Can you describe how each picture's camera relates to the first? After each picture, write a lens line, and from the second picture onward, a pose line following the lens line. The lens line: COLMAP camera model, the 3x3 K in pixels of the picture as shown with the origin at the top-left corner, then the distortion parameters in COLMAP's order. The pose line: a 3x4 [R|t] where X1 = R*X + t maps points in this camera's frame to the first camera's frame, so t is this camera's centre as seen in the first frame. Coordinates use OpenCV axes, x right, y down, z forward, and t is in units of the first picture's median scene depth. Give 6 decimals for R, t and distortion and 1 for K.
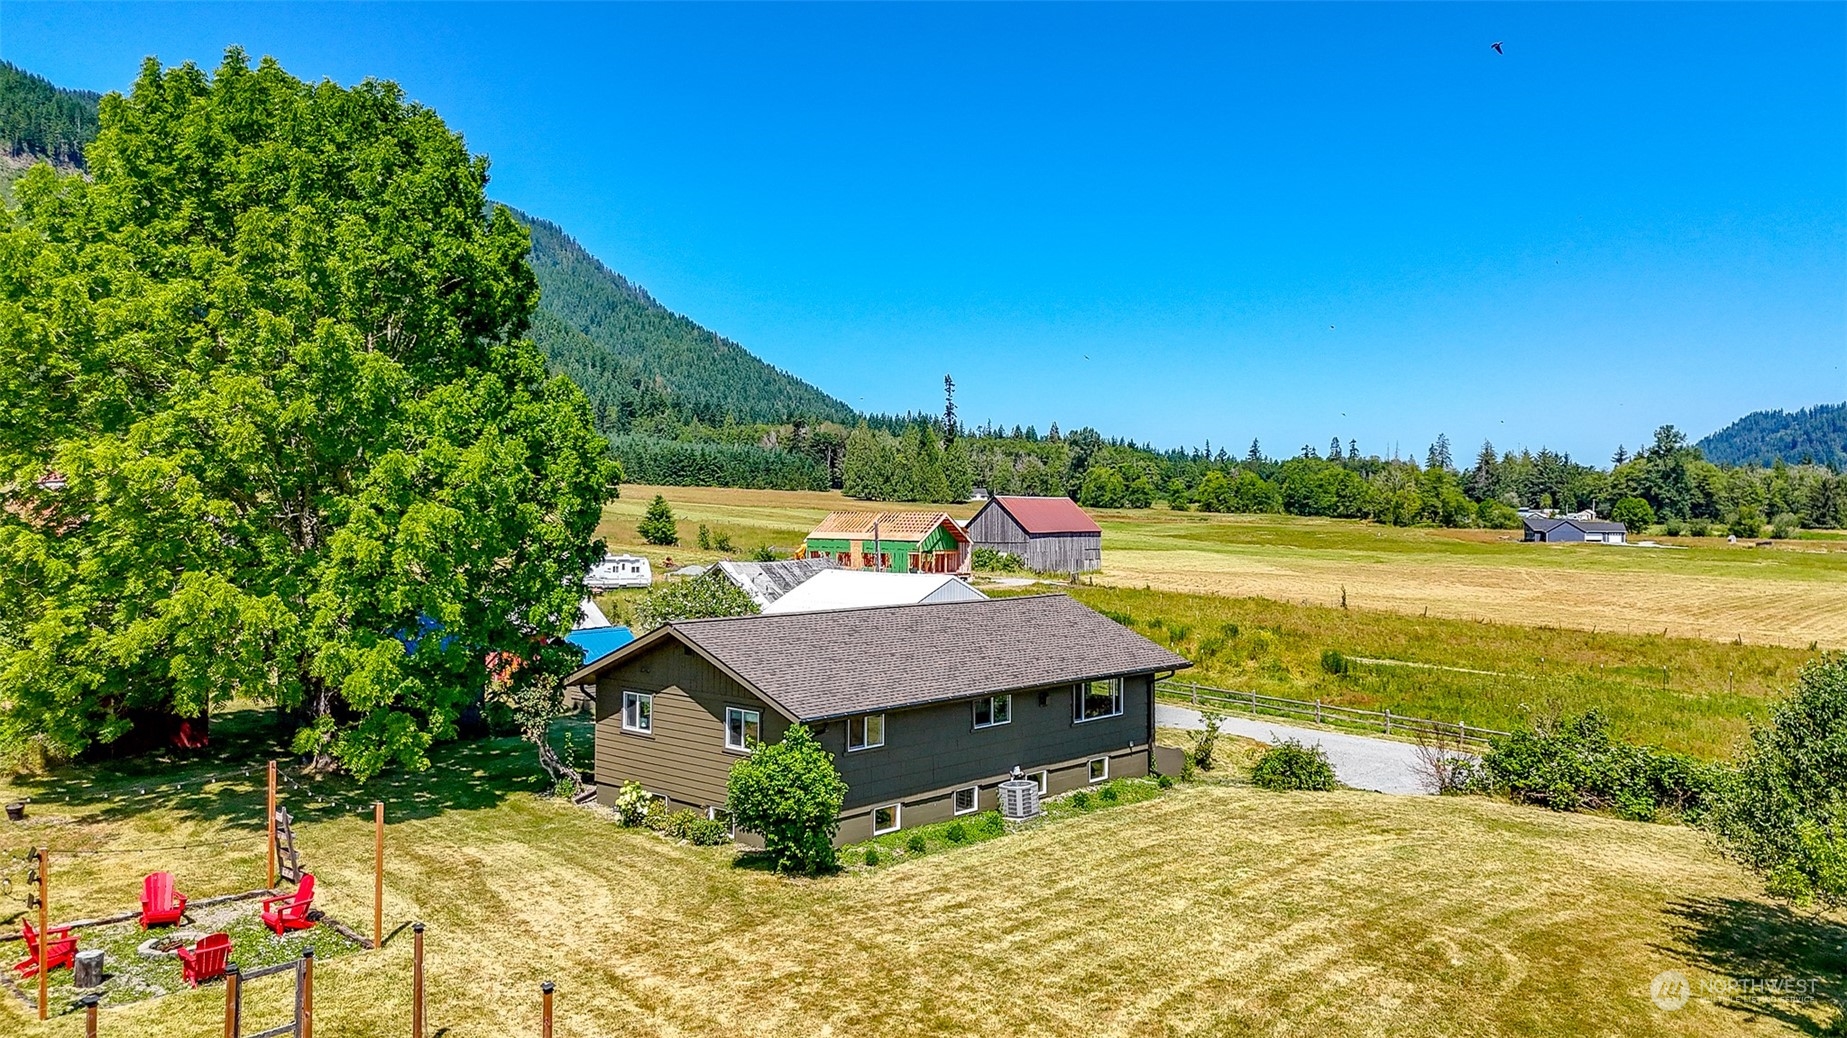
lens RADIAL K [[1354.6, 0, 918.1], [0, 1354.6, 516.0], [0, 0, 1]] dist [0.081006, -0.050091]
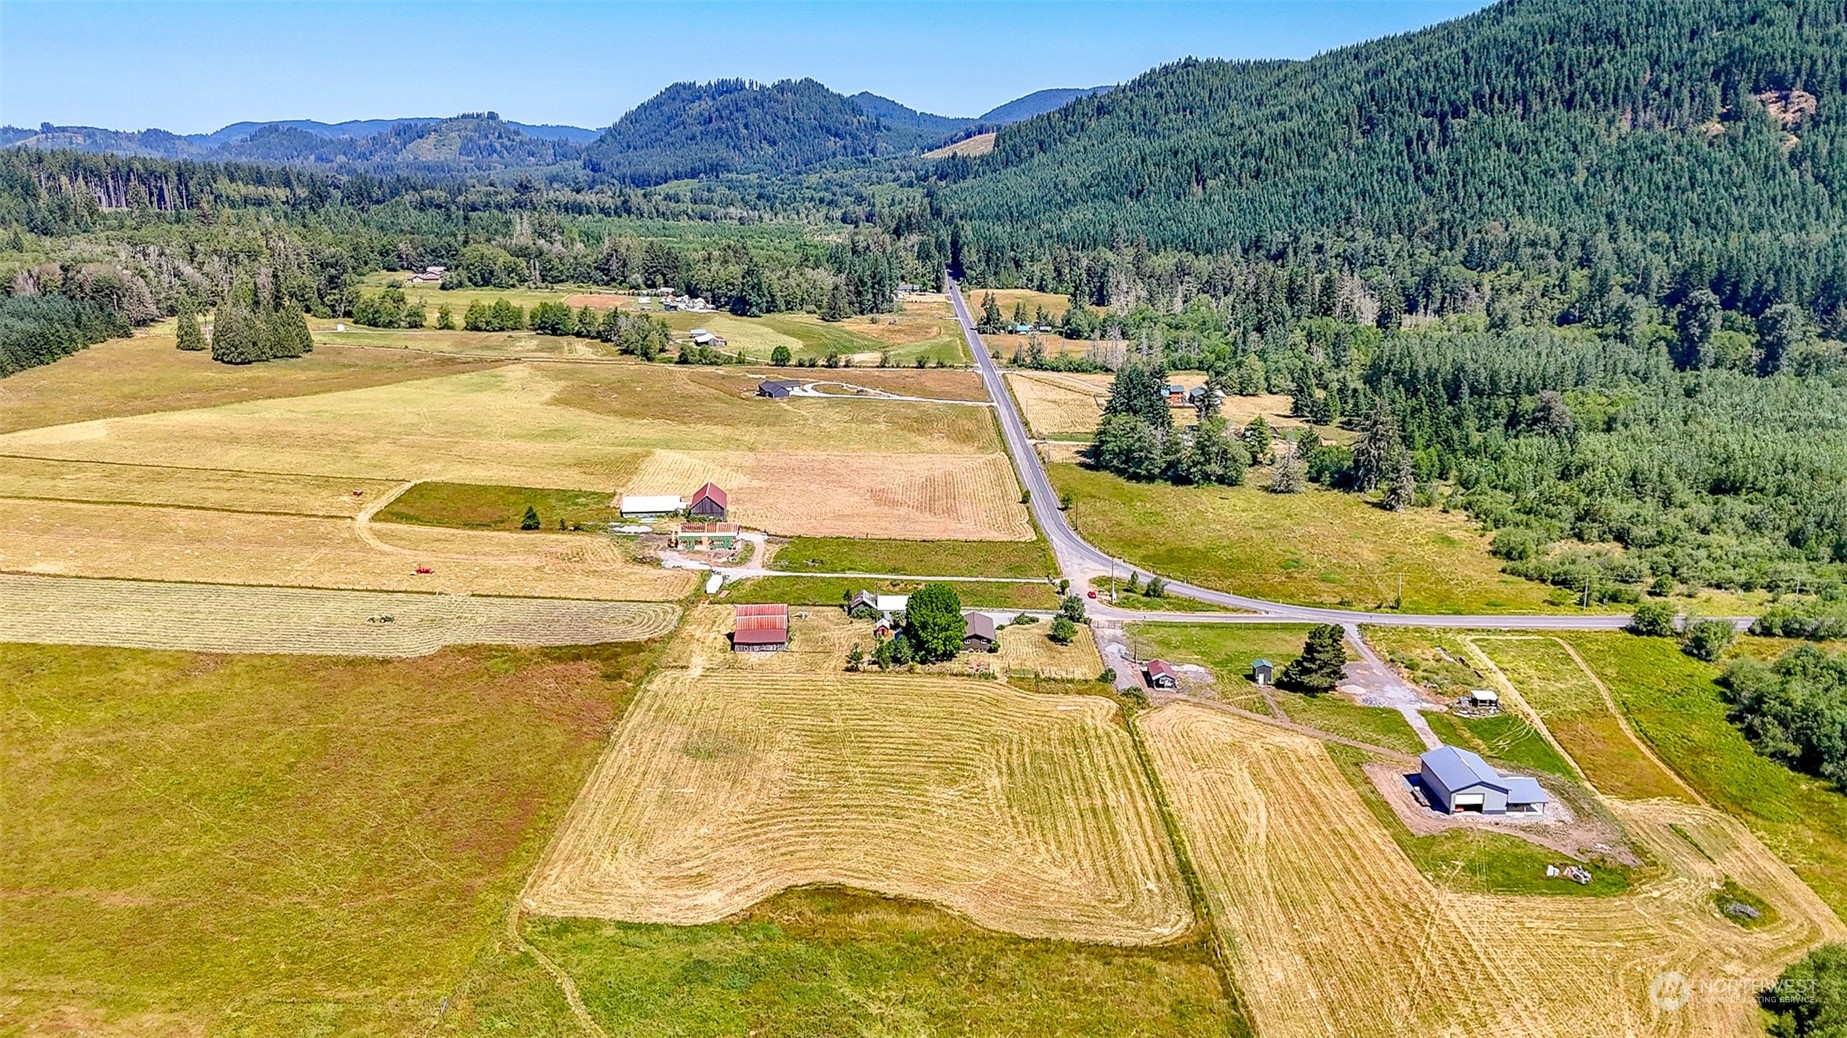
lens RADIAL K [[1354.6, 0, 931.1], [0, 1354.6, 517.9], [0, 0, 1]] dist [0.081006, -0.050091]
pose [[0.736868, -0.191743, 0.648275, -0.325446], [0.008309, 0.961431, 0.274921, -0.169423], [-0.675986, -0.197194, 0.710041, -0.276273]]
